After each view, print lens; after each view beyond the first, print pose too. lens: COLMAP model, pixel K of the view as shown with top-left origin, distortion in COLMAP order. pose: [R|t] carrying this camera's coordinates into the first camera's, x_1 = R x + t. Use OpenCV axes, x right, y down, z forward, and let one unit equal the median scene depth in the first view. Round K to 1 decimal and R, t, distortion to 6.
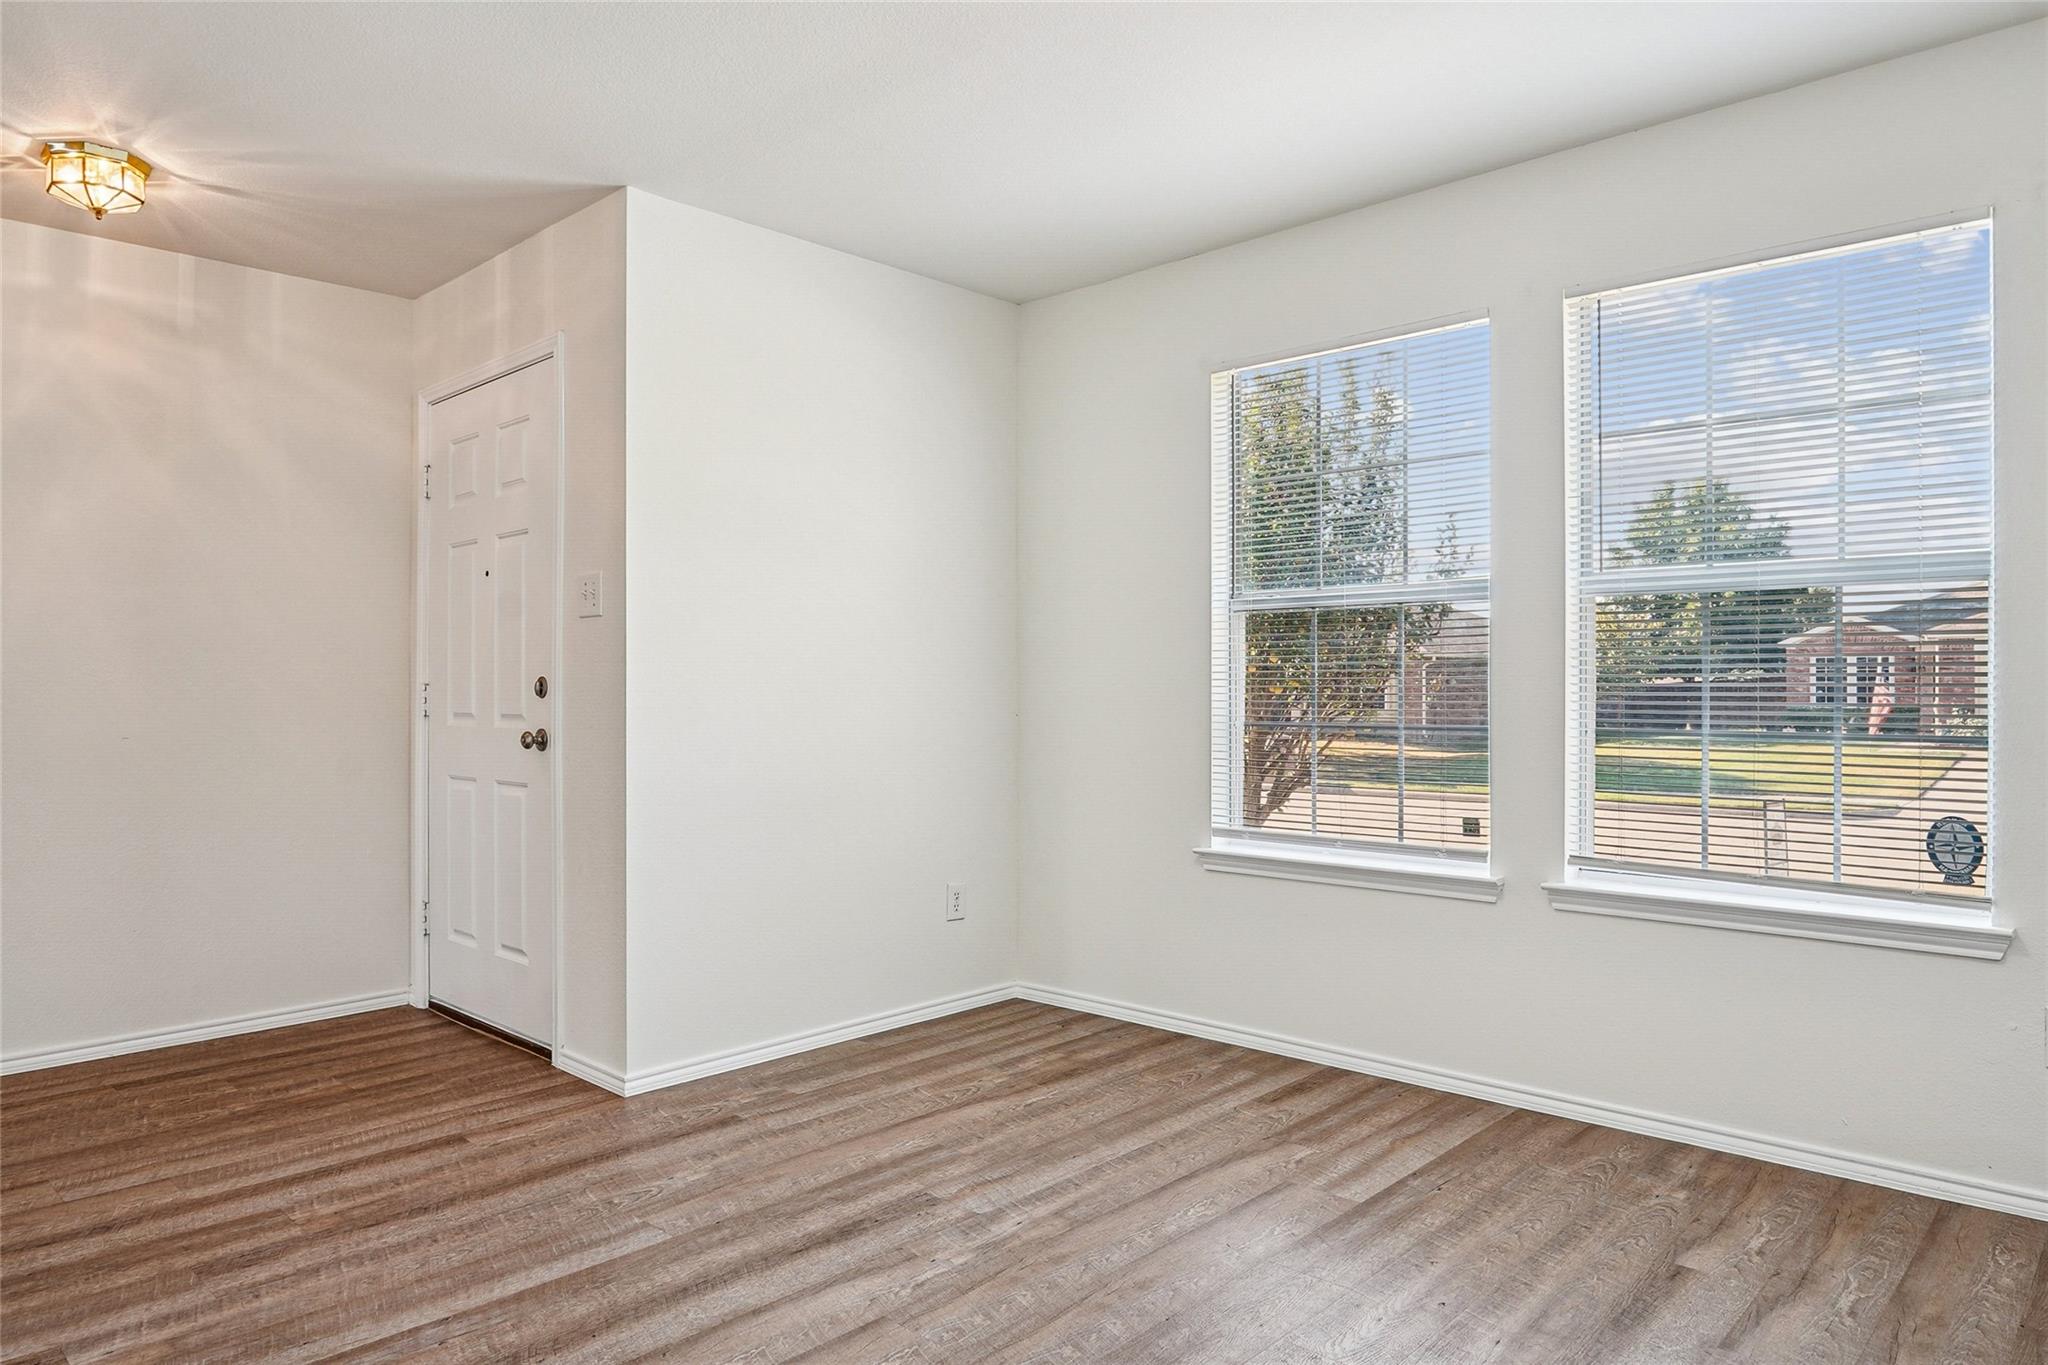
lens RADIAL K [[1288.7, 0, 1024.0], [0, 1288.7, 682.5], [0, 0, 1]] dist [-0.029463, -0.001366]
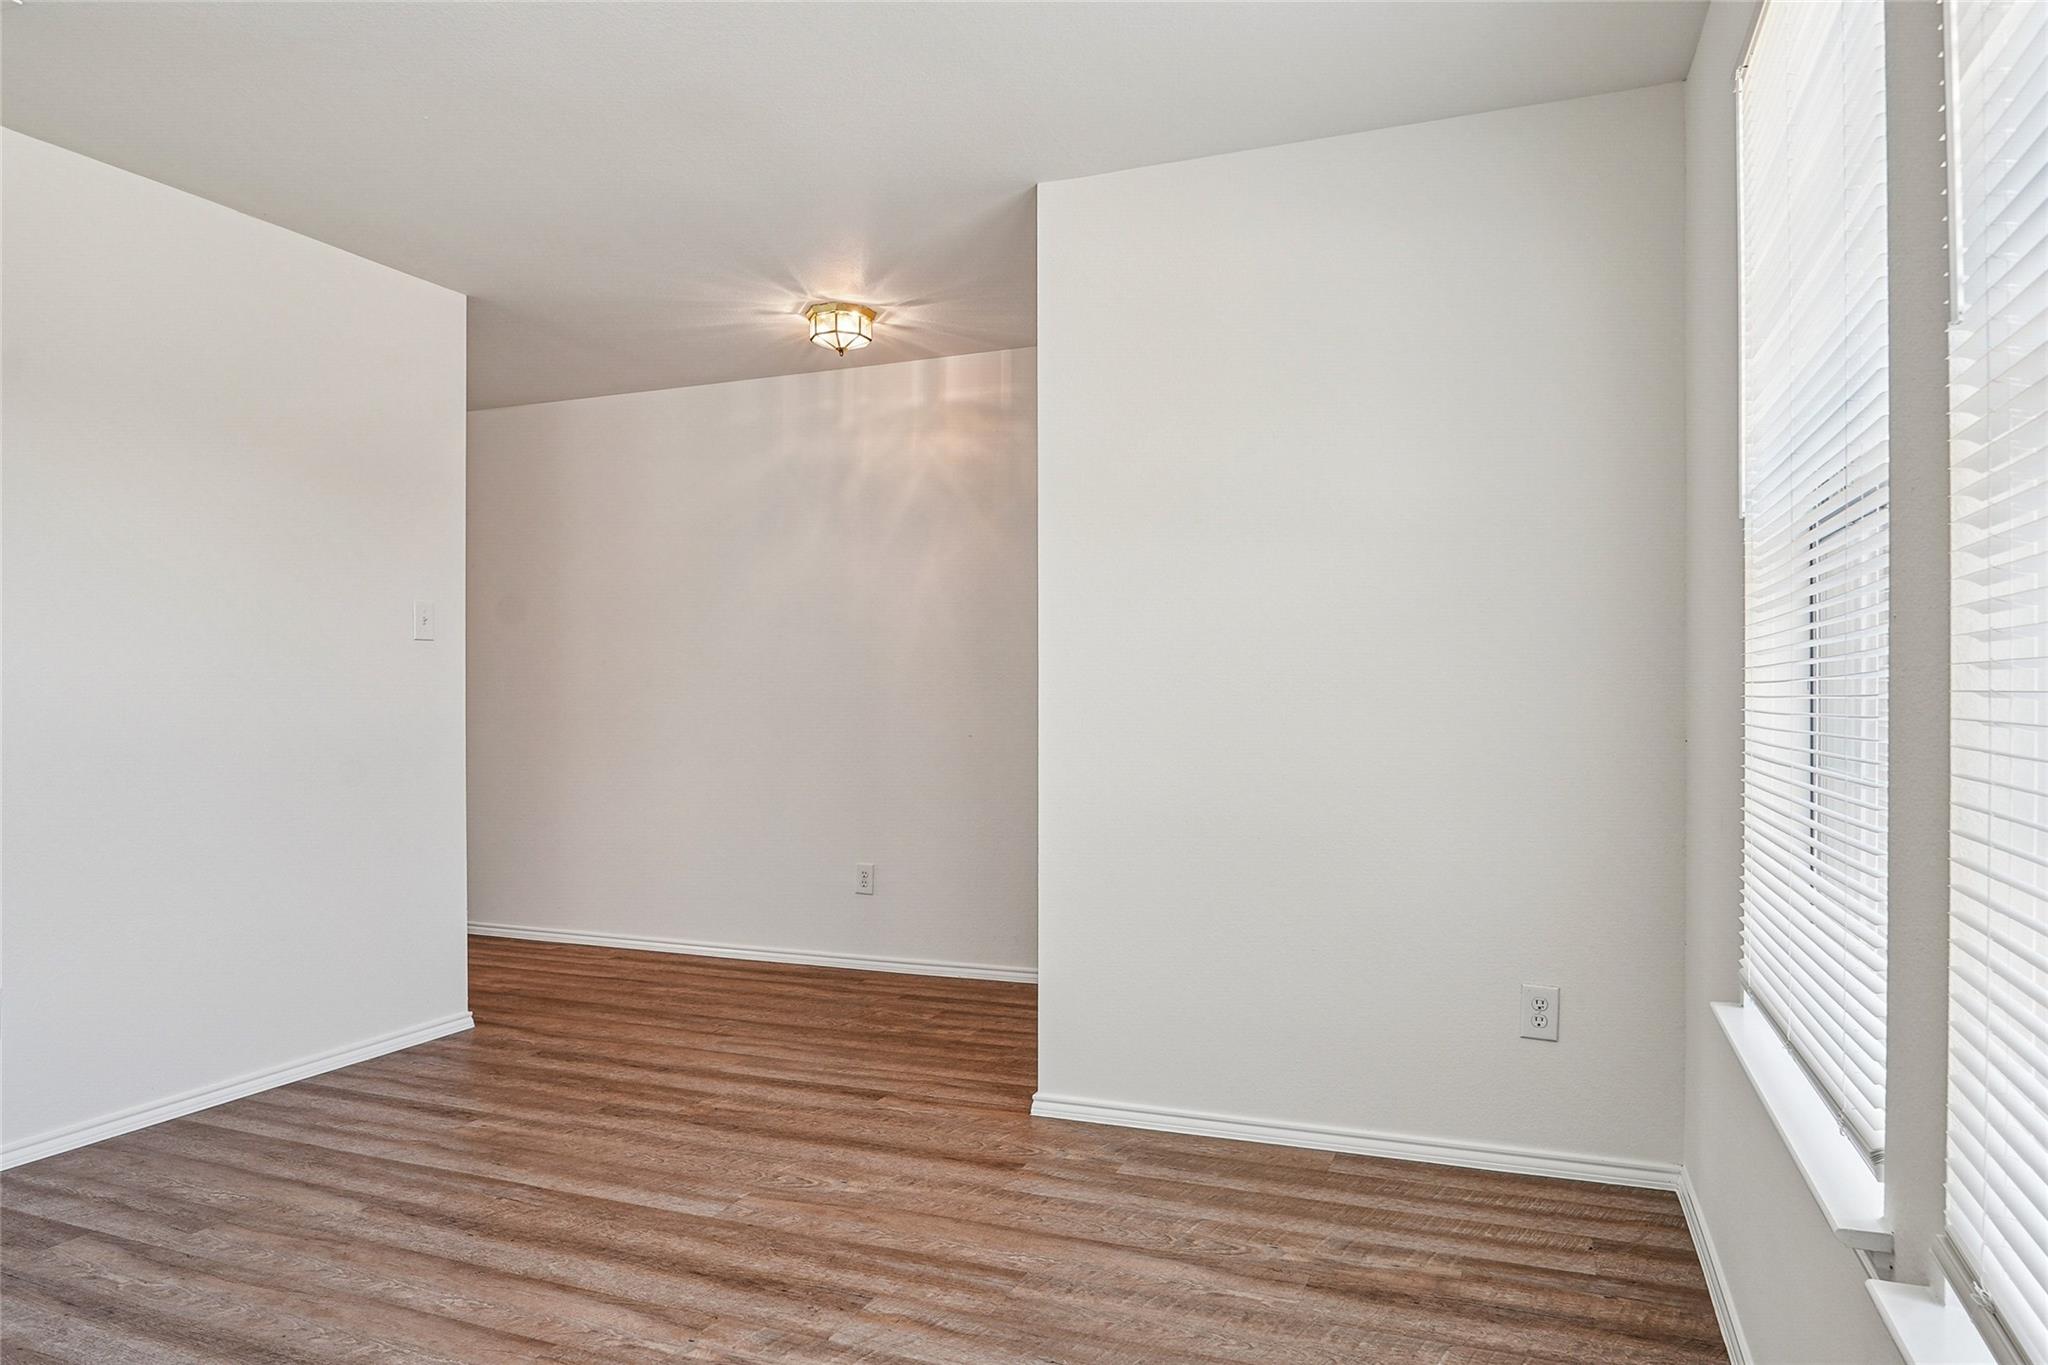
lens RADIAL K [[1288.7, 0, 1024.0], [0, 1288.7, 682.5], [0, 0, 1]] dist [-0.029463, -0.001366]
pose [[0.368019, -0.008474, -0.929780, 0.640954], [0.005533, 0.999961, -0.006924, -0.000485], [0.929802, -0.002596, 0.368052, 0.673185]]
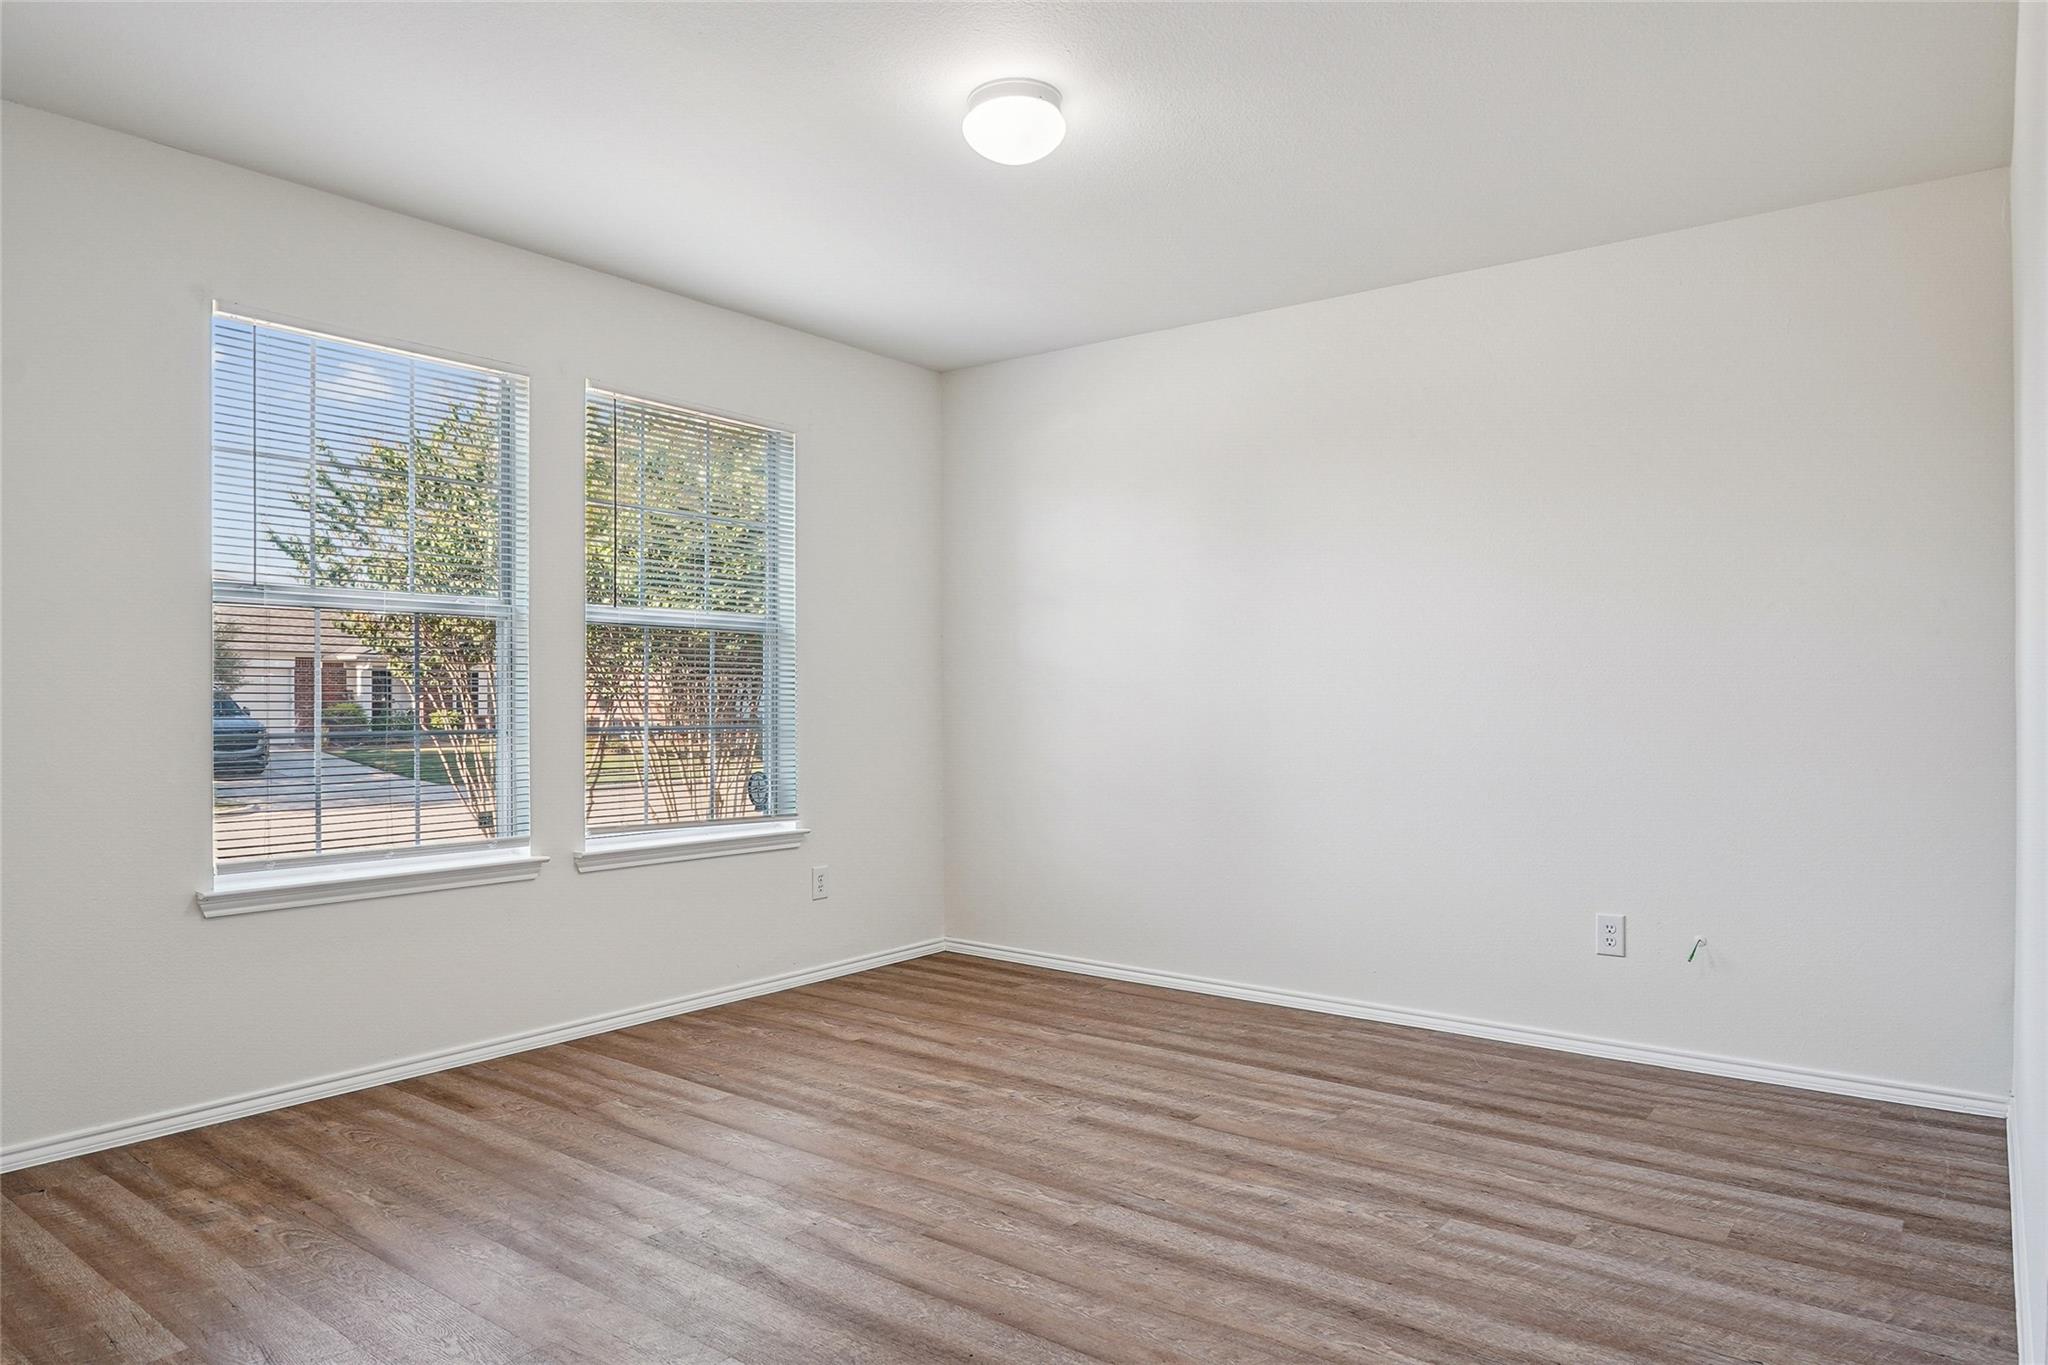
lens RADIAL K [[1288.7, 0, 1024.0], [0, 1288.7, 682.5], [0, 0, 1]] dist [-0.029463, -0.001366]
pose [[-0.105787, 0.011647, 0.994321, -0.883984], [-0.004106, 0.999918, -0.012149, 0.006089], [-0.994380, -0.005368, -0.105730, 0.712595]]
